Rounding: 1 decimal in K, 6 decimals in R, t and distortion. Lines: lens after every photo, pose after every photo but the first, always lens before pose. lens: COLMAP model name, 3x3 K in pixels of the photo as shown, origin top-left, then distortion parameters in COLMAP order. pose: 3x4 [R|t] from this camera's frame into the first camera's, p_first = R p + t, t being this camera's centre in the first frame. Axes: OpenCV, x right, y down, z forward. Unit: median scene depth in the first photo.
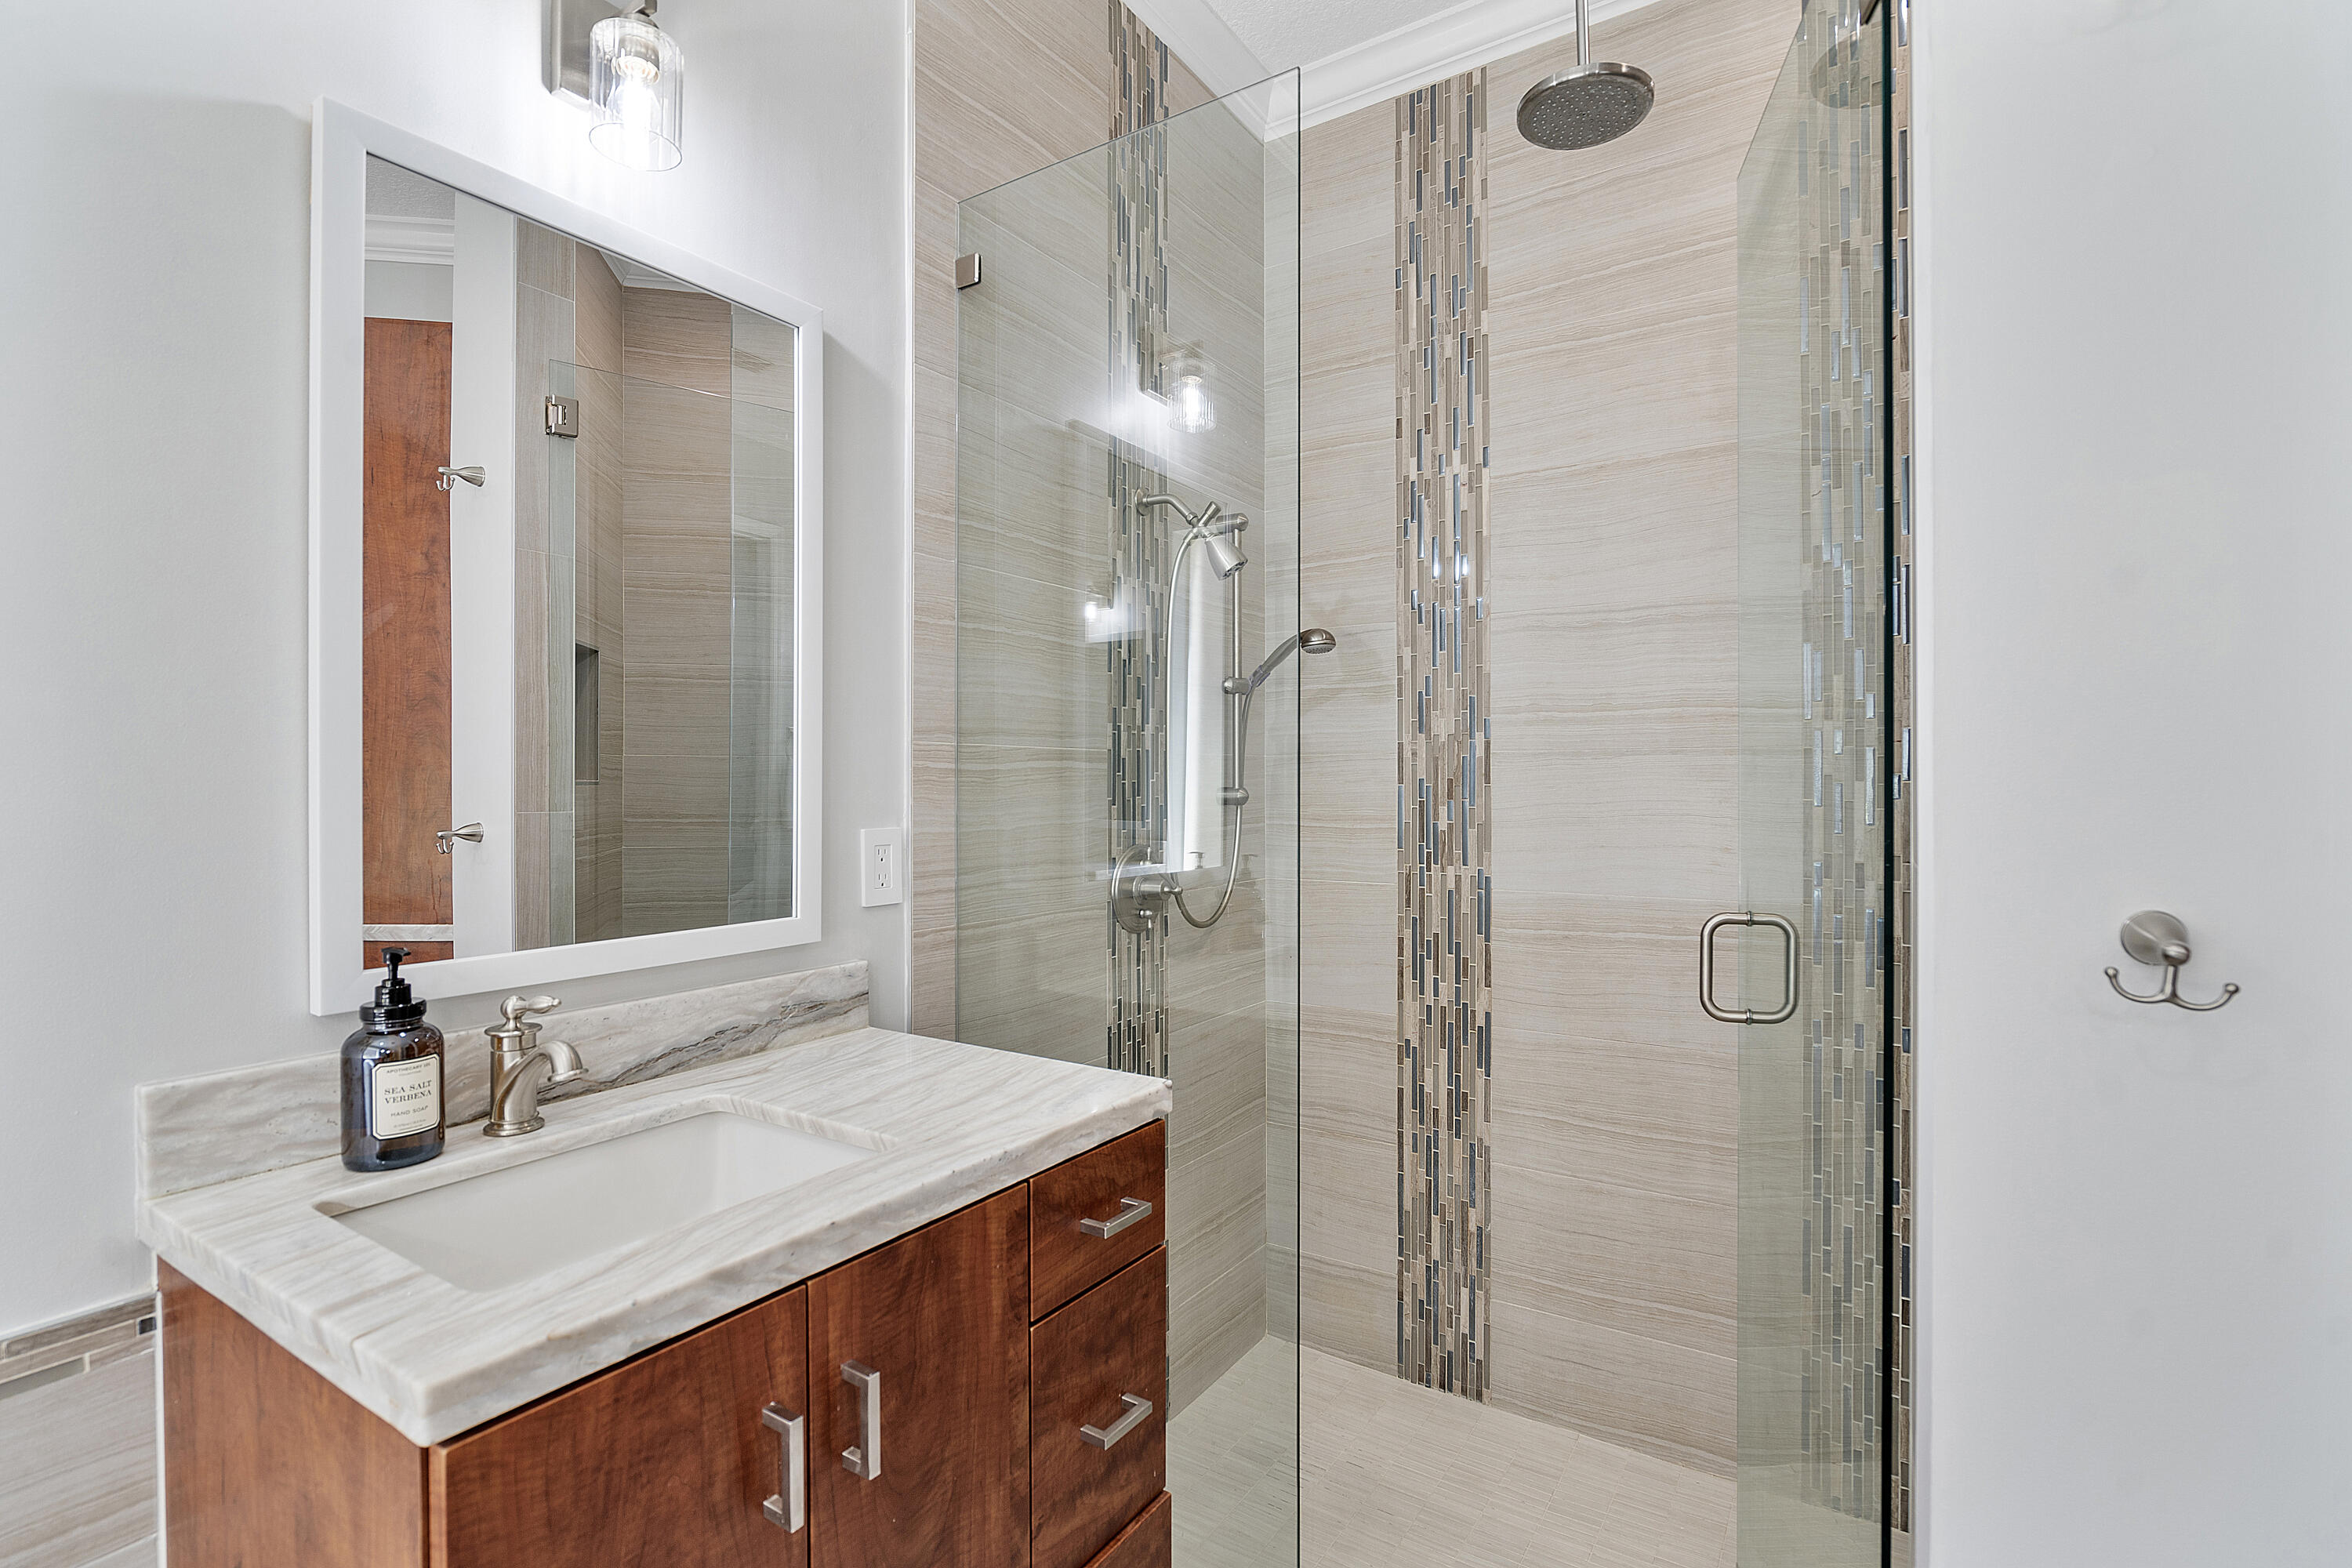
lens RADIAL K [[1102.4, 0, 1176.0], [0, 1102.4, 784.0], [0, 0, 1]] dist [-0.000605, -0.000173]
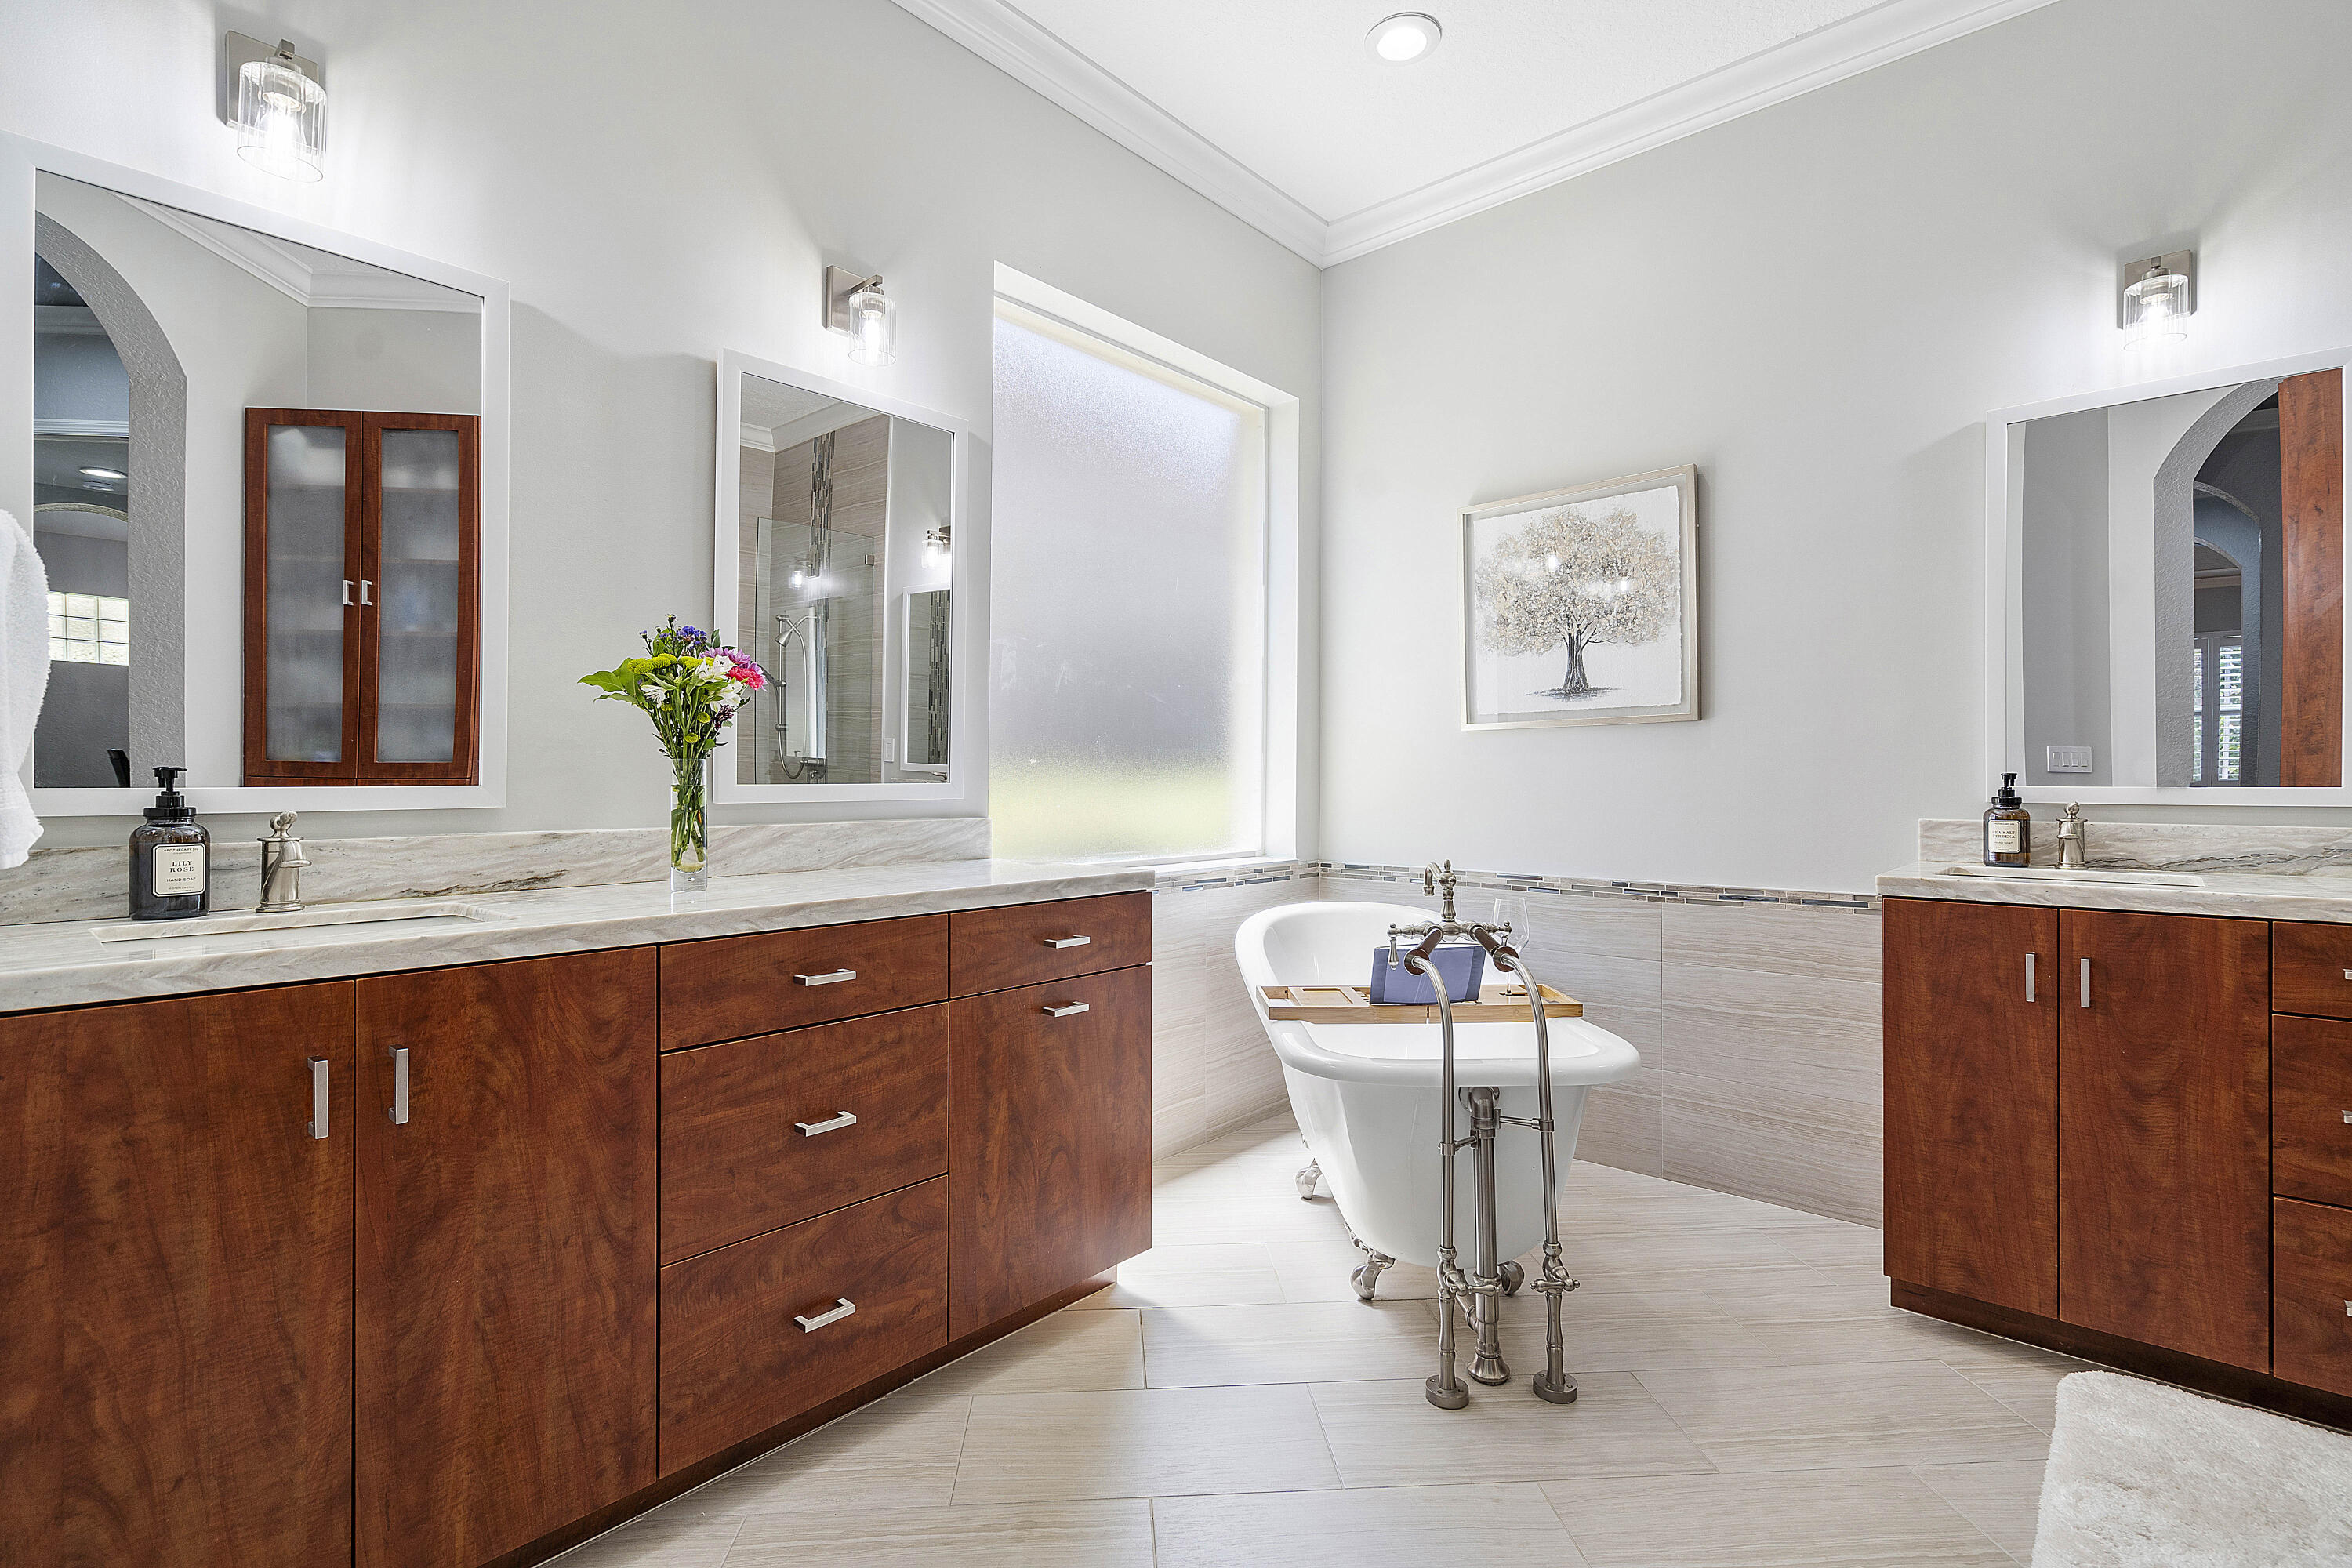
lens RADIAL K [[1115.0, 0, 1164.7], [0, 1115.0, 788.4], [0, 0, 1]] dist [-0.002233, -0.000526]
pose [[-0.143281, 0.005319, -0.989668, 1.764918], [-0.006087, 0.999962, 0.006255, 0.174074], [0.989663, 0.006920, -0.143243, -0.374537]]
